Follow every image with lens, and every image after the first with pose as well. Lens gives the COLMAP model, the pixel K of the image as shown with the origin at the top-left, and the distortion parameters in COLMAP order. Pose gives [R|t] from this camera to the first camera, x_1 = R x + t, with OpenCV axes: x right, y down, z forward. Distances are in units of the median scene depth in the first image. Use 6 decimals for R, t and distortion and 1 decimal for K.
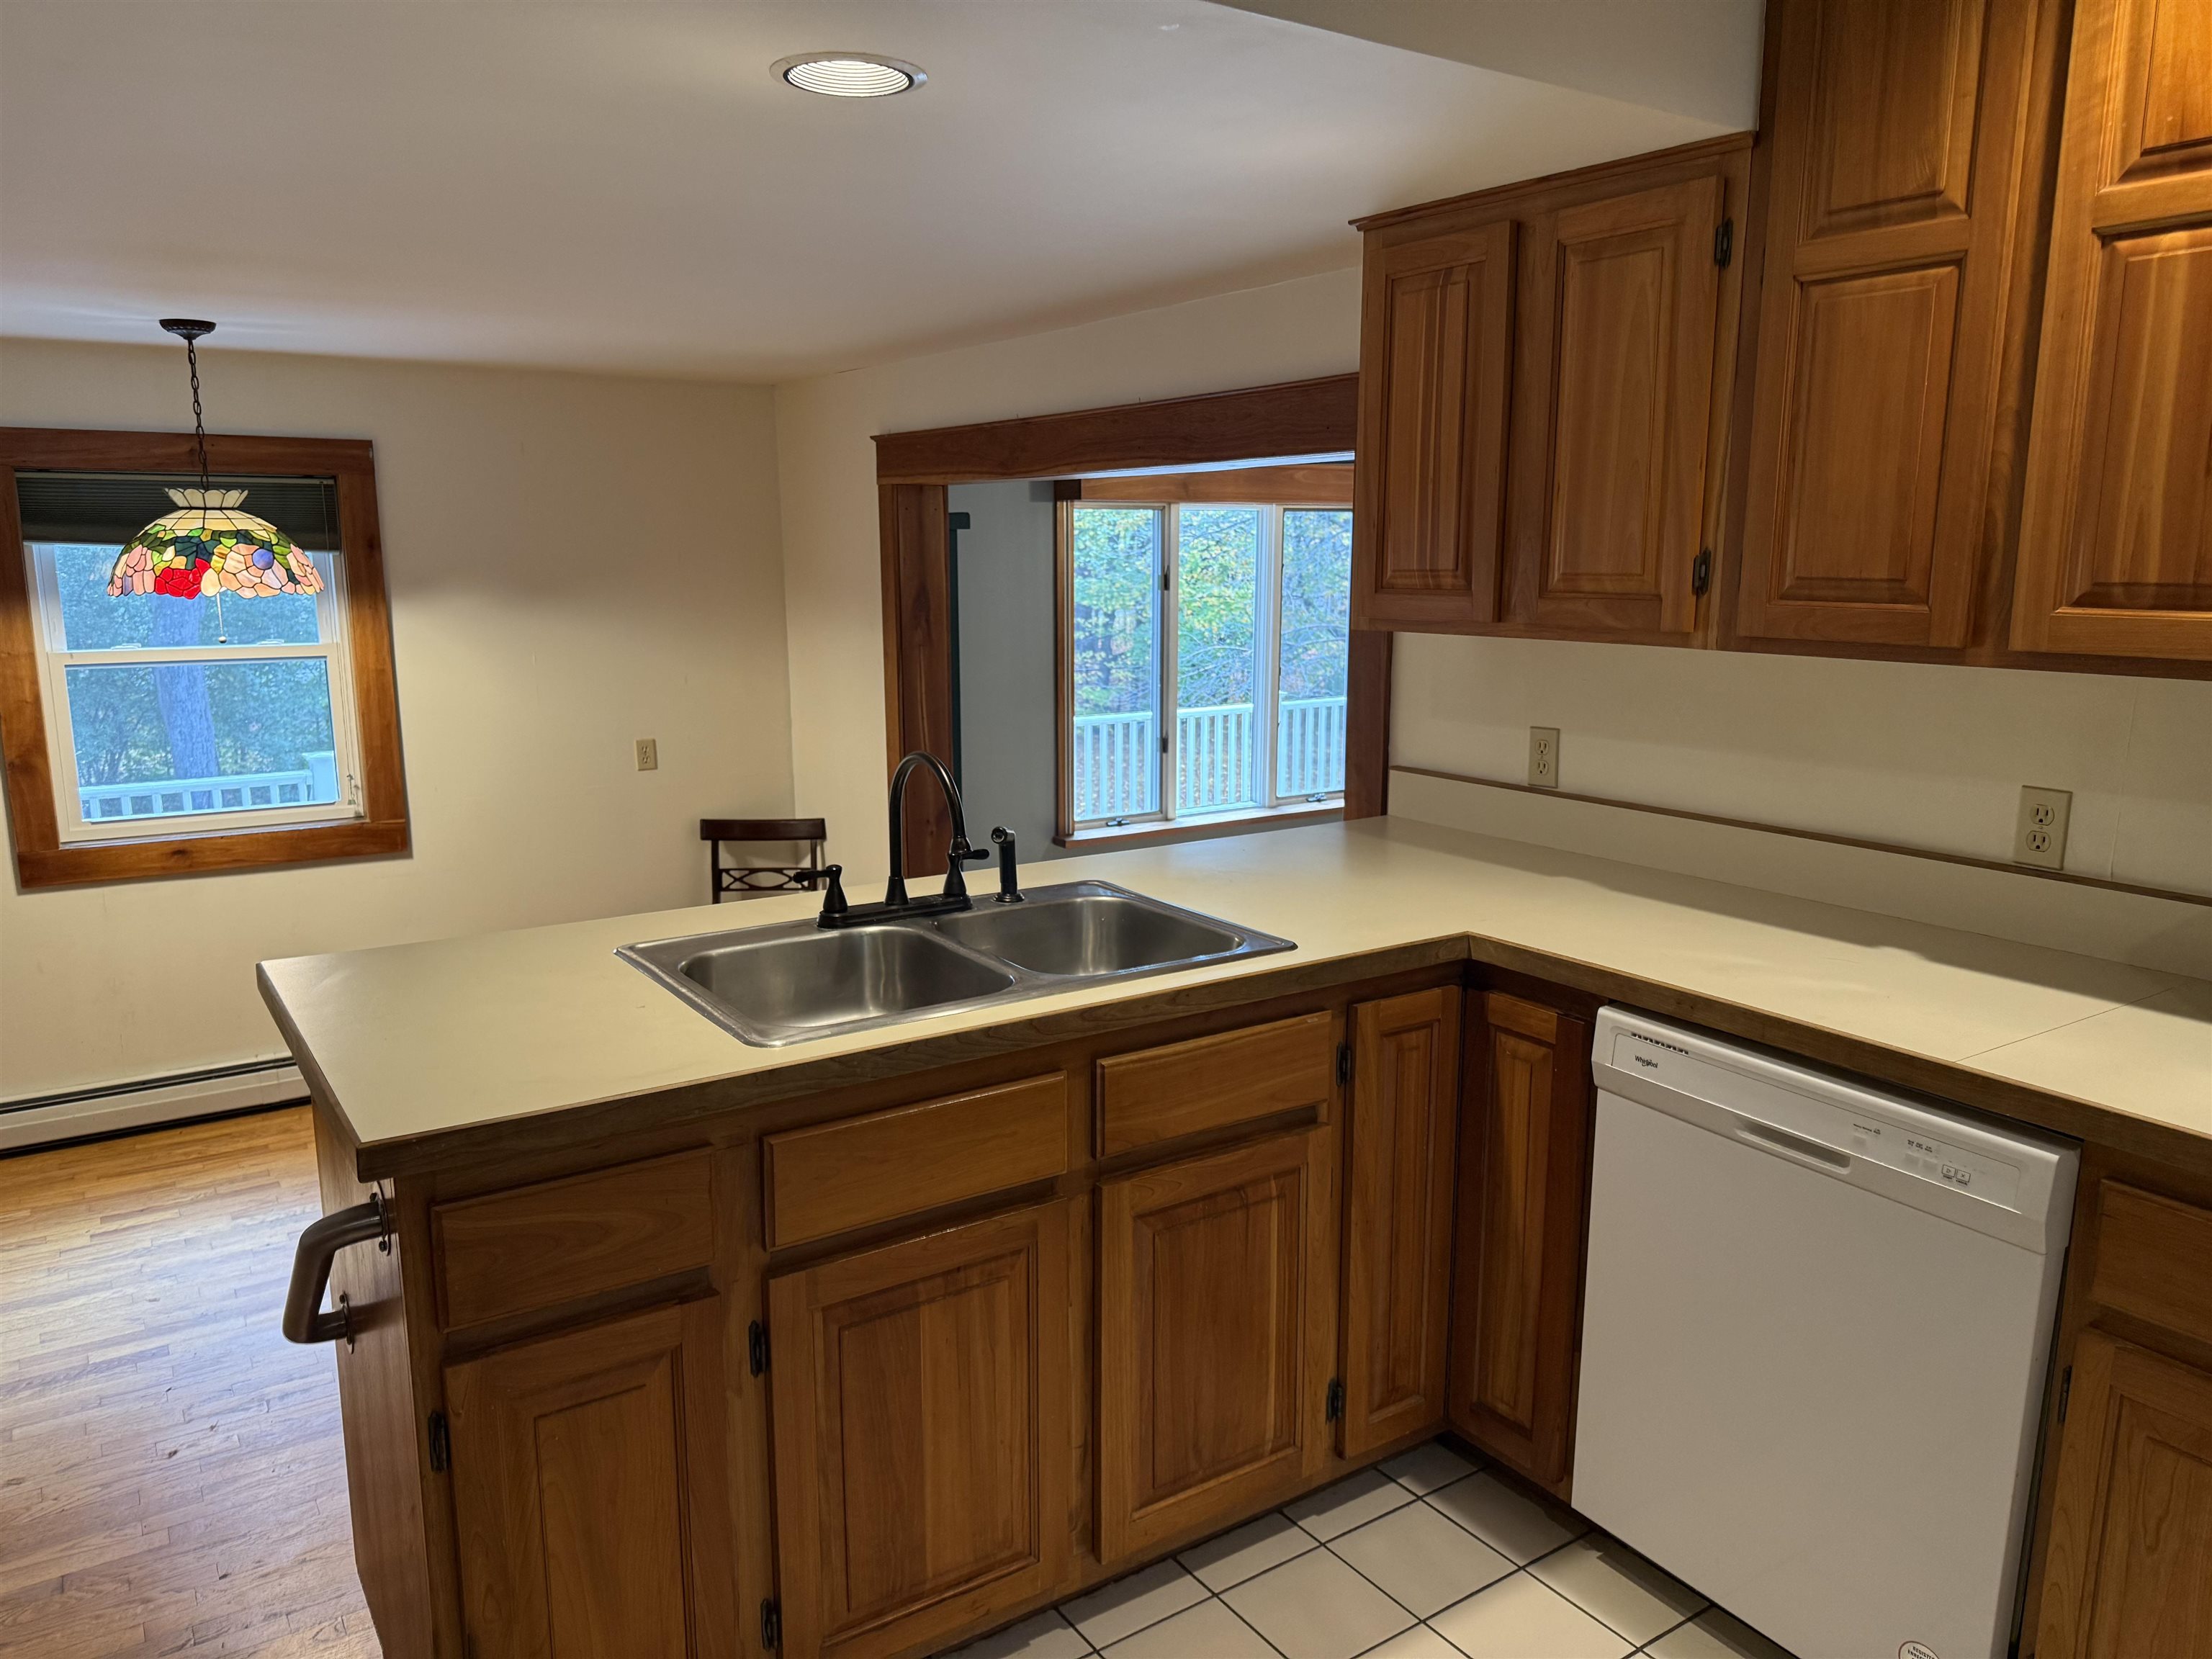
lens RADIAL K [[1538.0, 0, 1106.0], [0, 1538.0, 829.5], [0, 0, 1]] dist [0.039734, -0.048837]
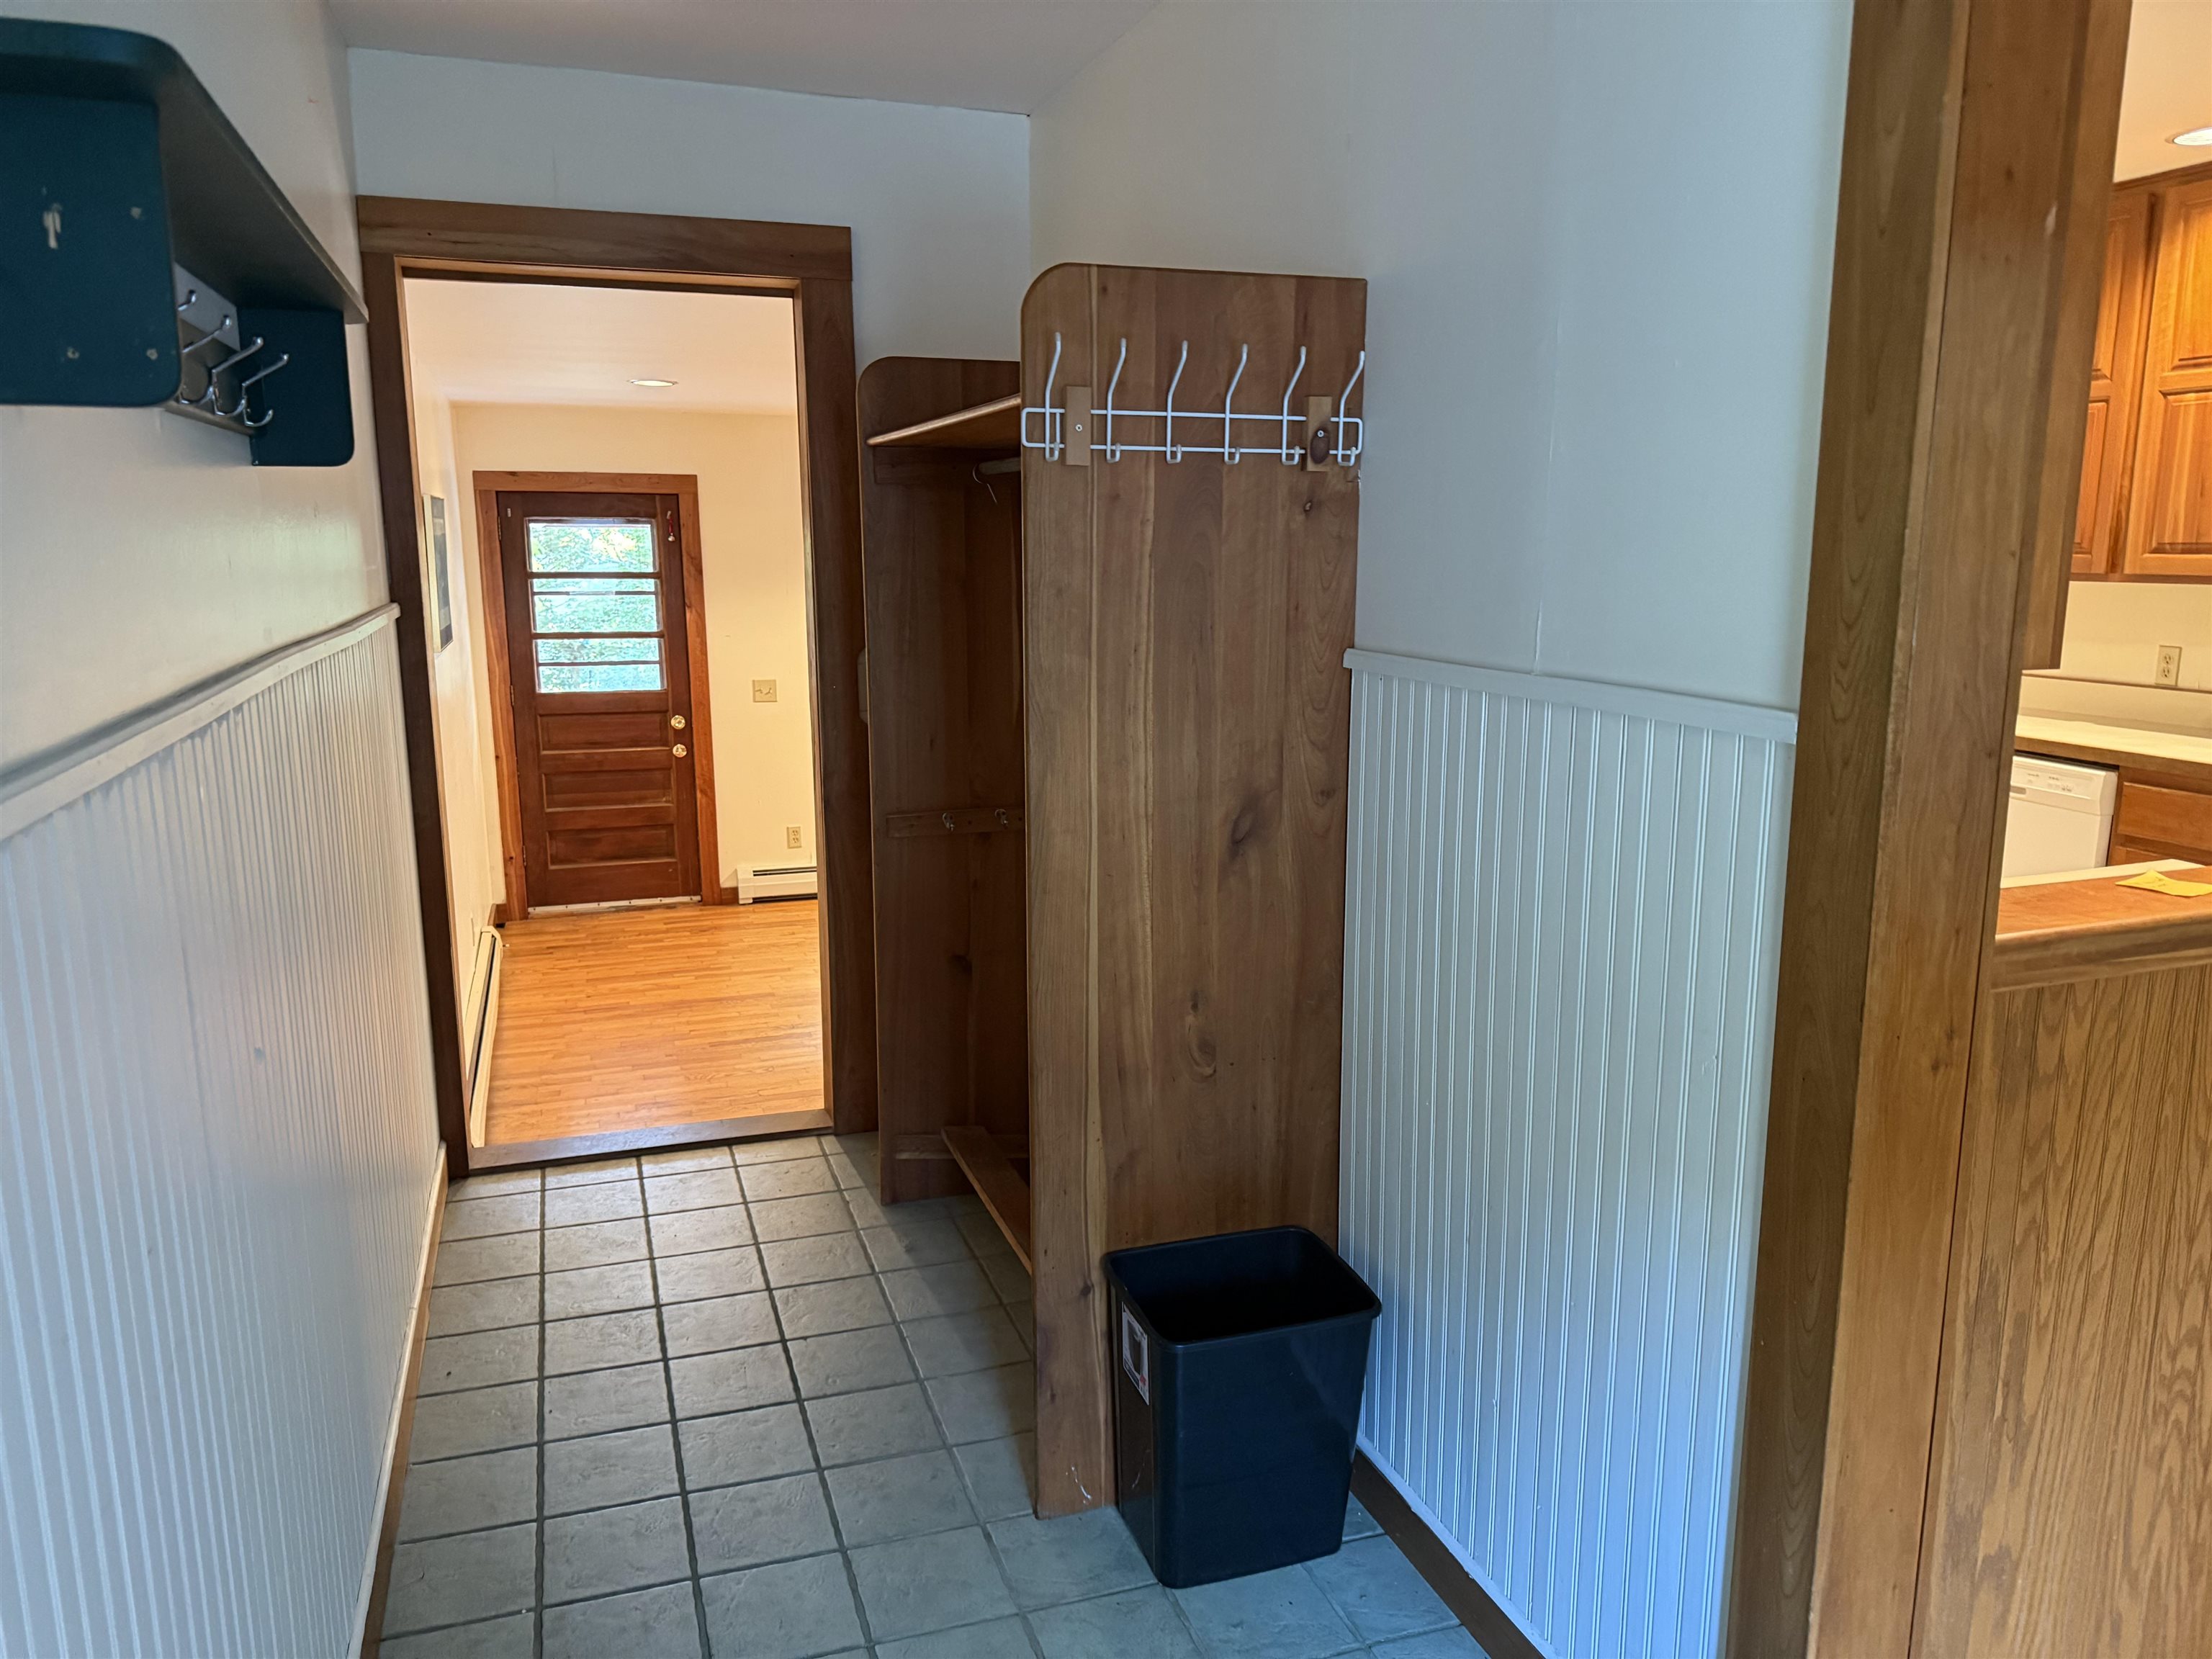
lens RADIAL K [[1563.7, 0, 1106.1], [0, 1563.7, 835.9], [0, 0, 1]] dist [0.066379, -0.075221]
pose [[0.965552, 0.044204, -0.256429, -0.118753], [-0.043522, 0.999018, 0.008340, 0.156074], [0.256546, 0.003108, 0.966527, -0.809415]]
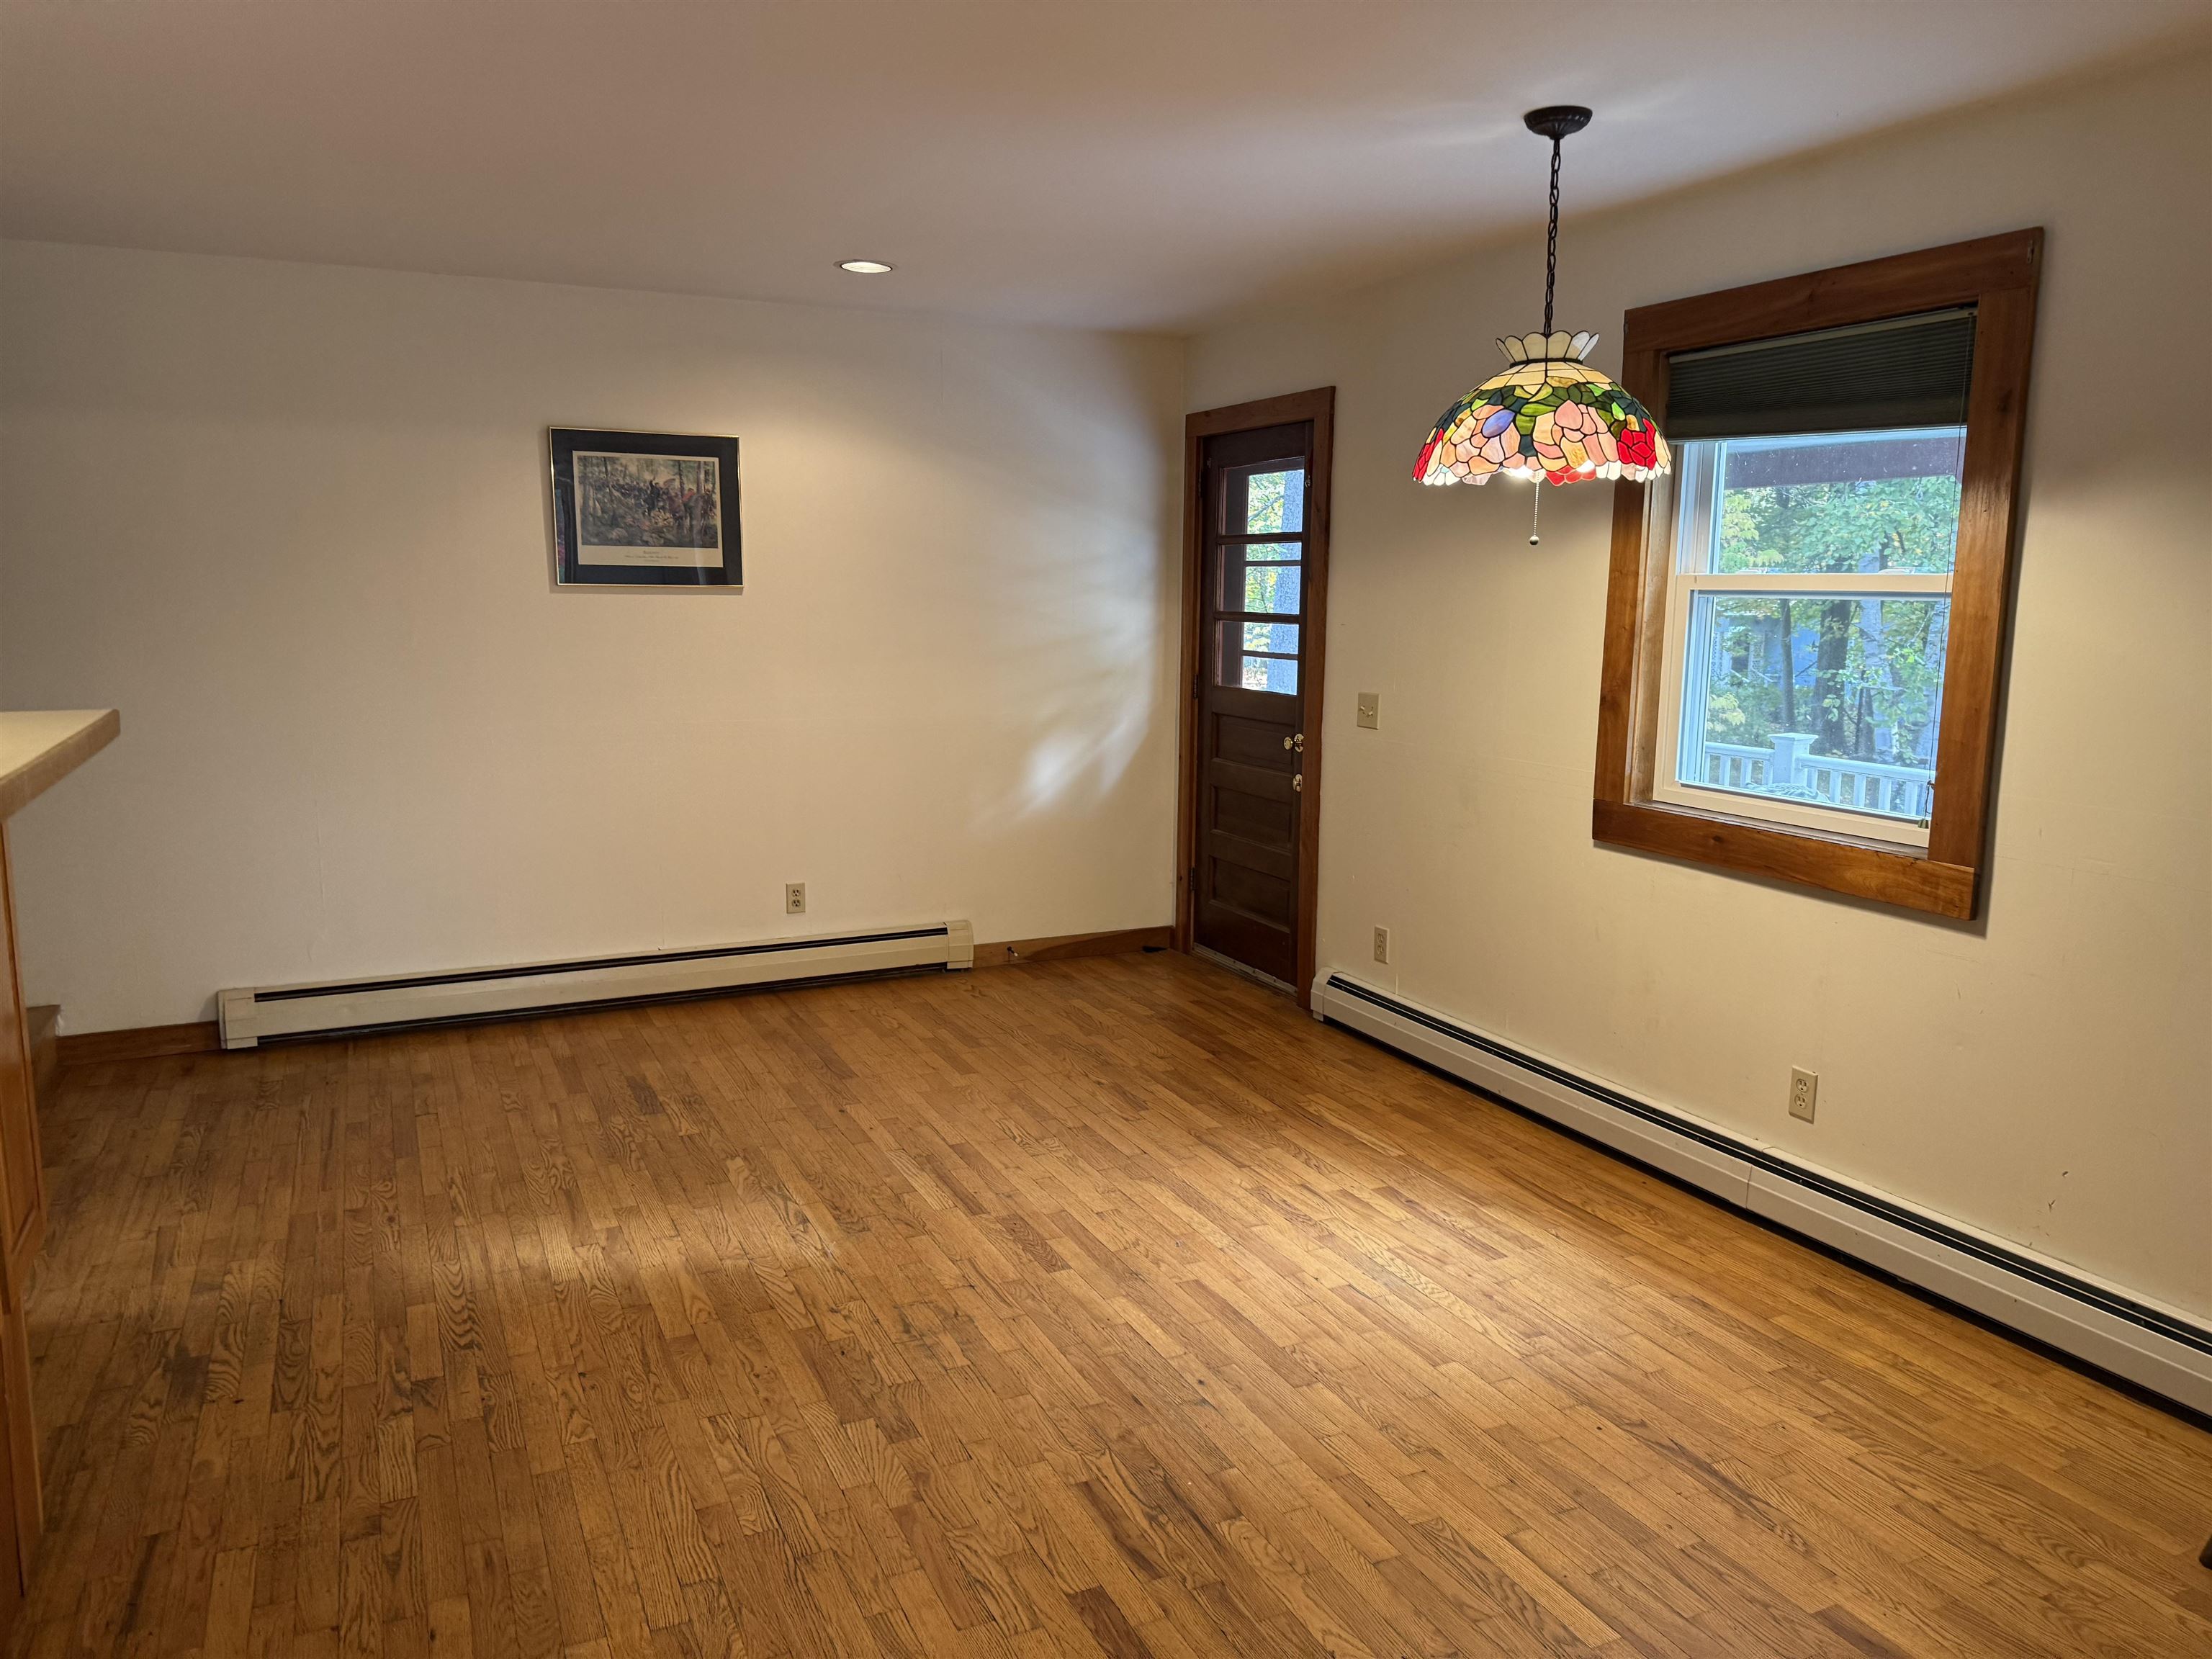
lens RADIAL K [[1535.7, 0, 1106.0], [0, 1535.7, 829.5], [0, 0, 1]] dist [0.143073, -0.282213]
pose [[-0.147715, 0.152070, -0.977269, 0.233328], [-0.192270, 0.964842, 0.179198, -0.082233], [0.970161, 0.214370, -0.113283, 0.937114]]
